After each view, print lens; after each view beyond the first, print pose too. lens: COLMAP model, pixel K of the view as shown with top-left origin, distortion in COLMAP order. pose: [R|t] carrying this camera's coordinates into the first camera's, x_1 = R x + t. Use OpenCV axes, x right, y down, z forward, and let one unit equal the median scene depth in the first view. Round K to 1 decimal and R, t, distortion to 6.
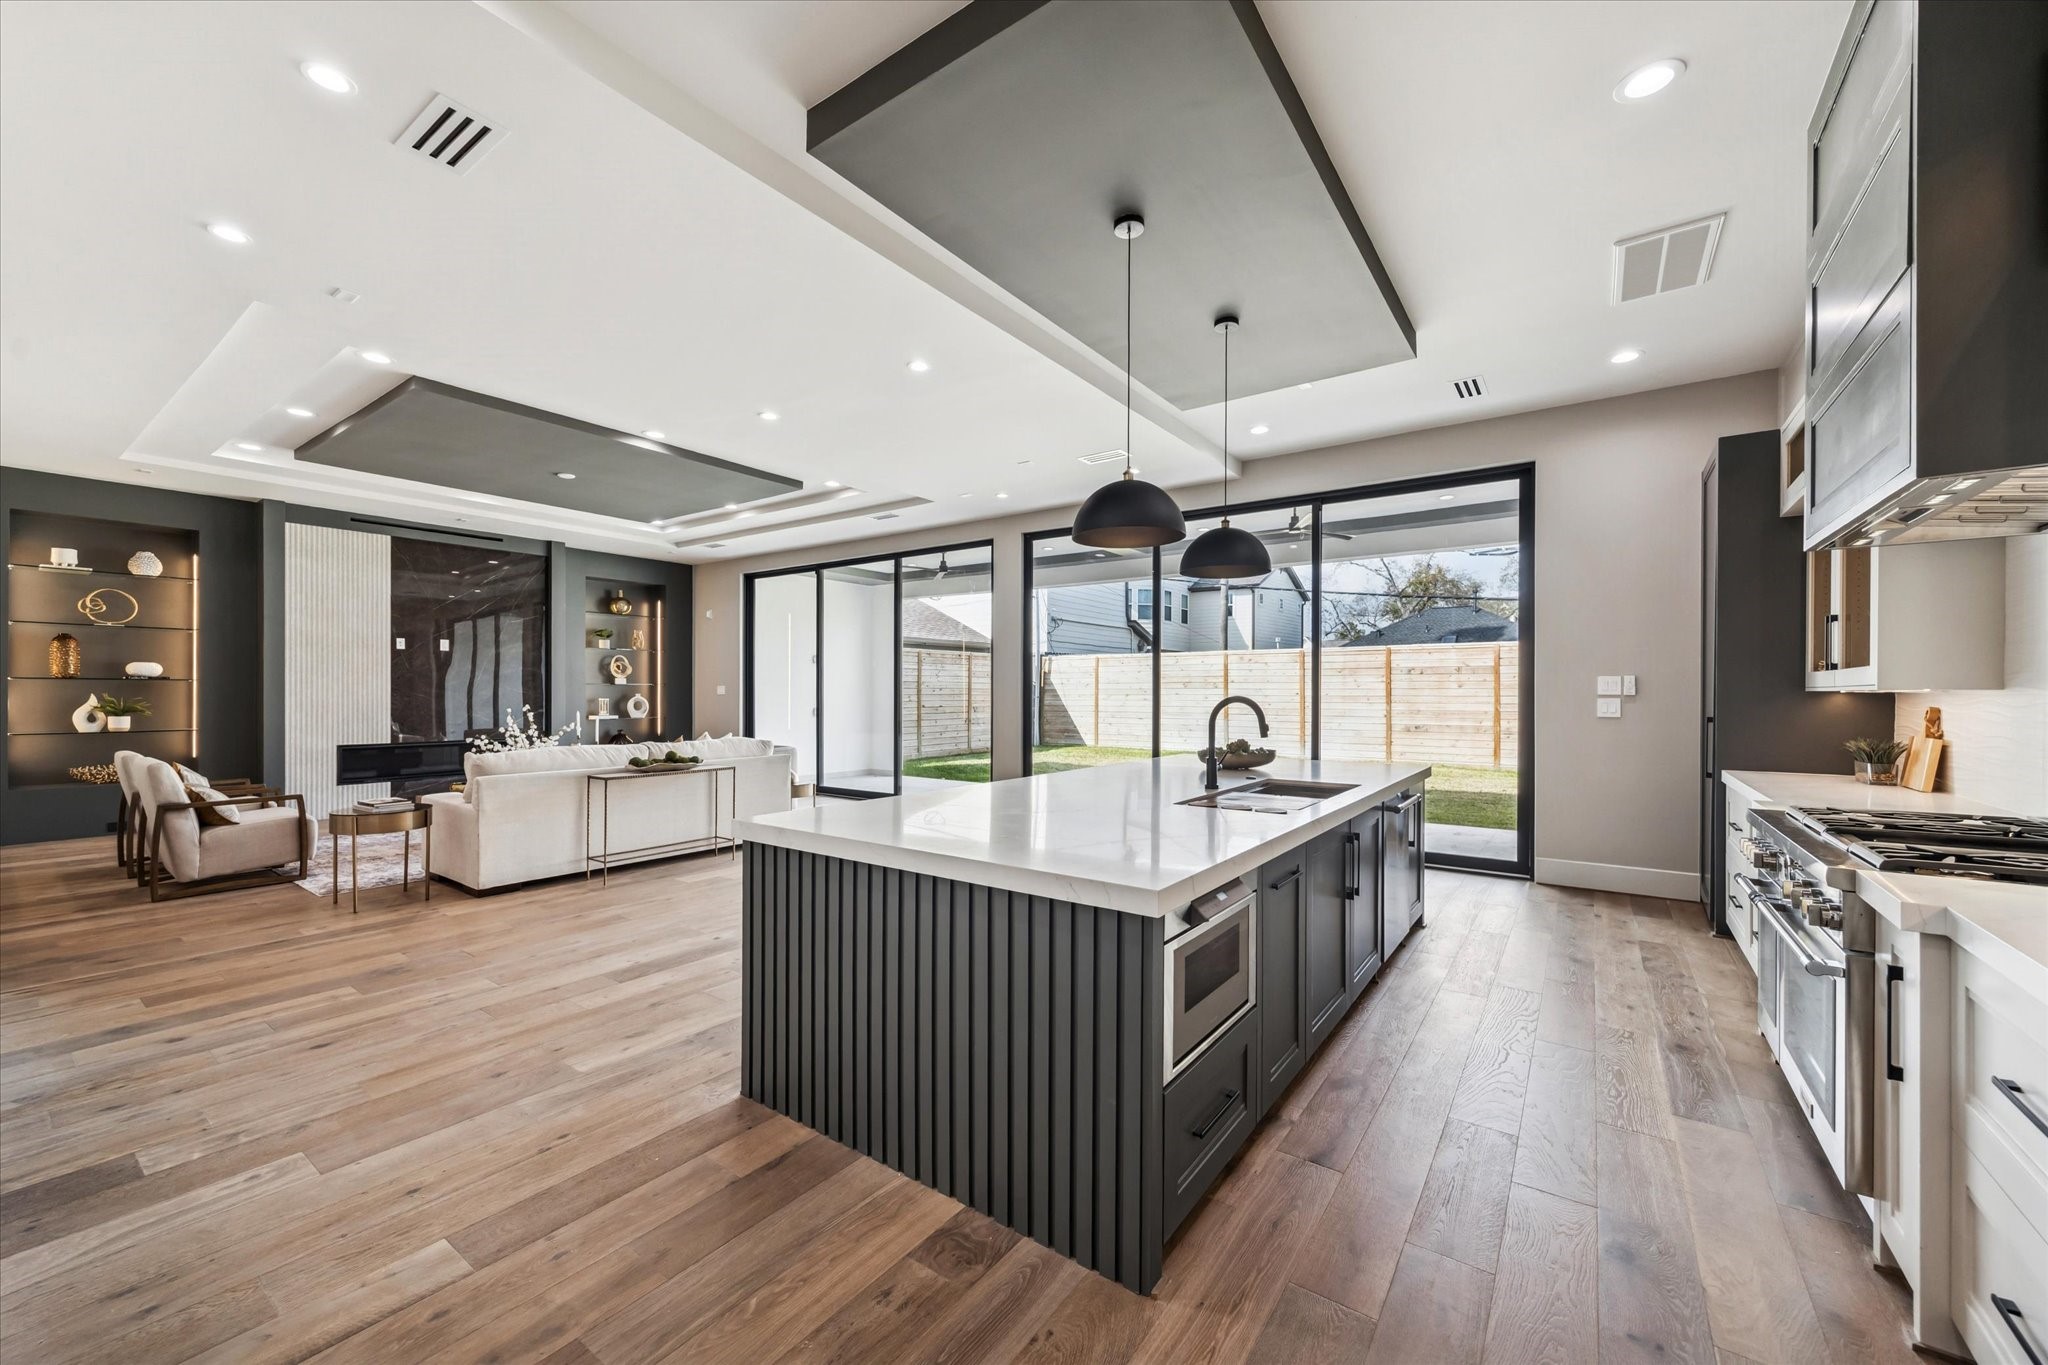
lens RADIAL K [[796.5, 0, 1005.0], [0, 796.5, 692.8], [0, 0, 1]] dist [-0.001650, -0.004660]
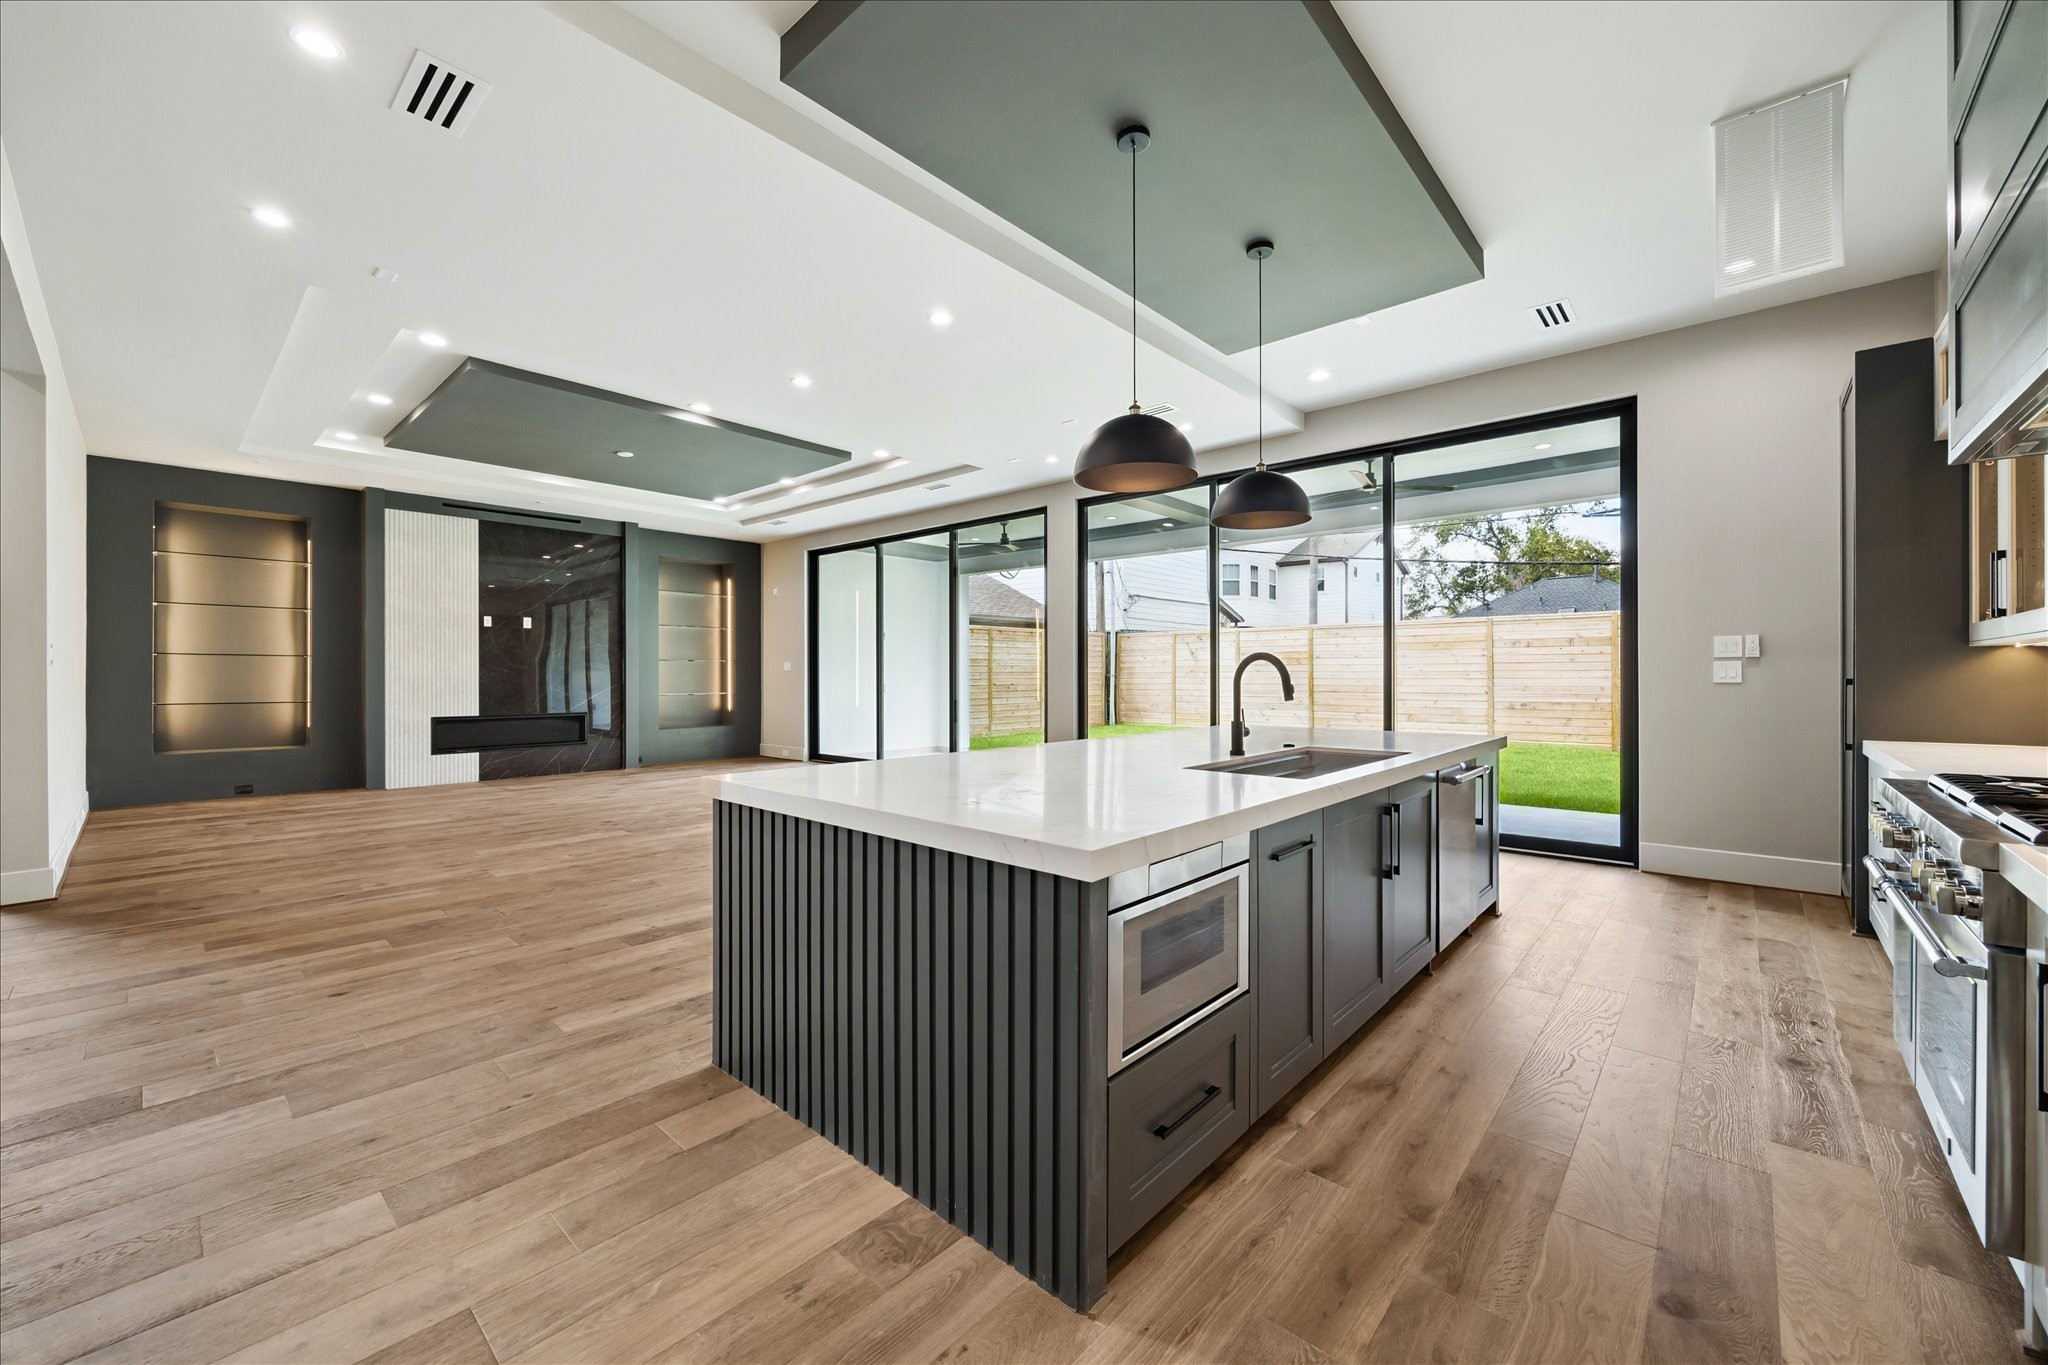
lens RADIAL K [[796.5, 0, 1004.7], [0, 796.5, 674.8], [0, 0, 1]] dist [-0.001650, -0.004660]
pose [[0.993727, -0.003482, -0.111779, 0.089516], [0.003435, 0.999994, -0.000614, 0.026497], [0.111781, 0.000226, 0.993733, 0.057644]]
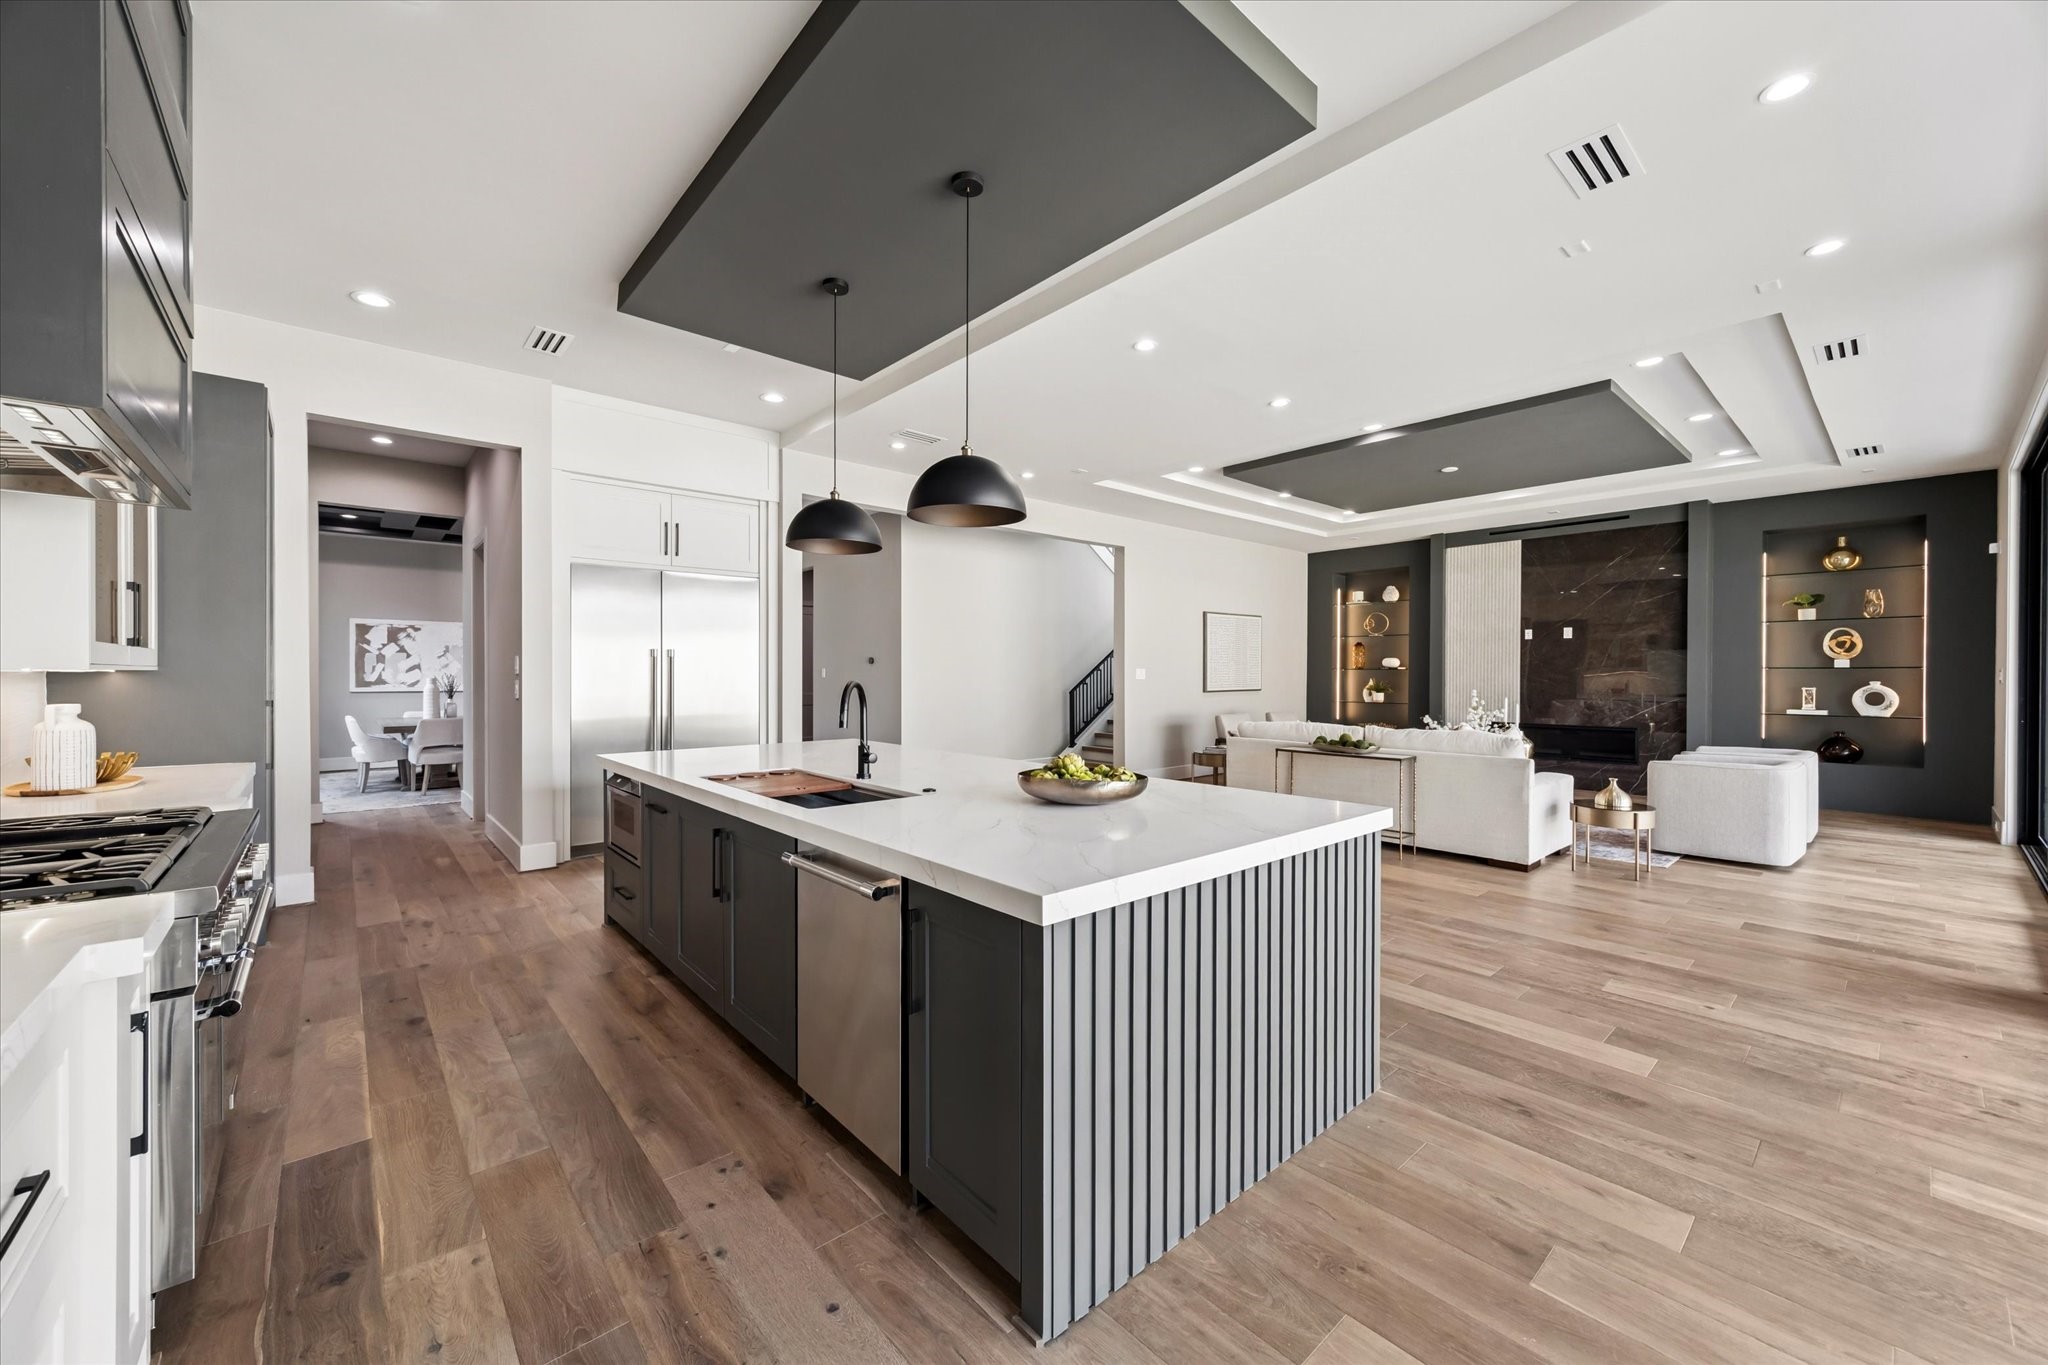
lens RADIAL K [[796.5, 0, 1062.7], [0, 796.5, 701.4], [0, 0, 1]] dist [-0.001650, -0.004660]
pose [[-0.198148, 0.028927, -0.979745, 1.019794], [-0.003568, 0.999537, 0.030233, 0.000654], [0.980166, 0.009486, -0.197953, 1.278191]]
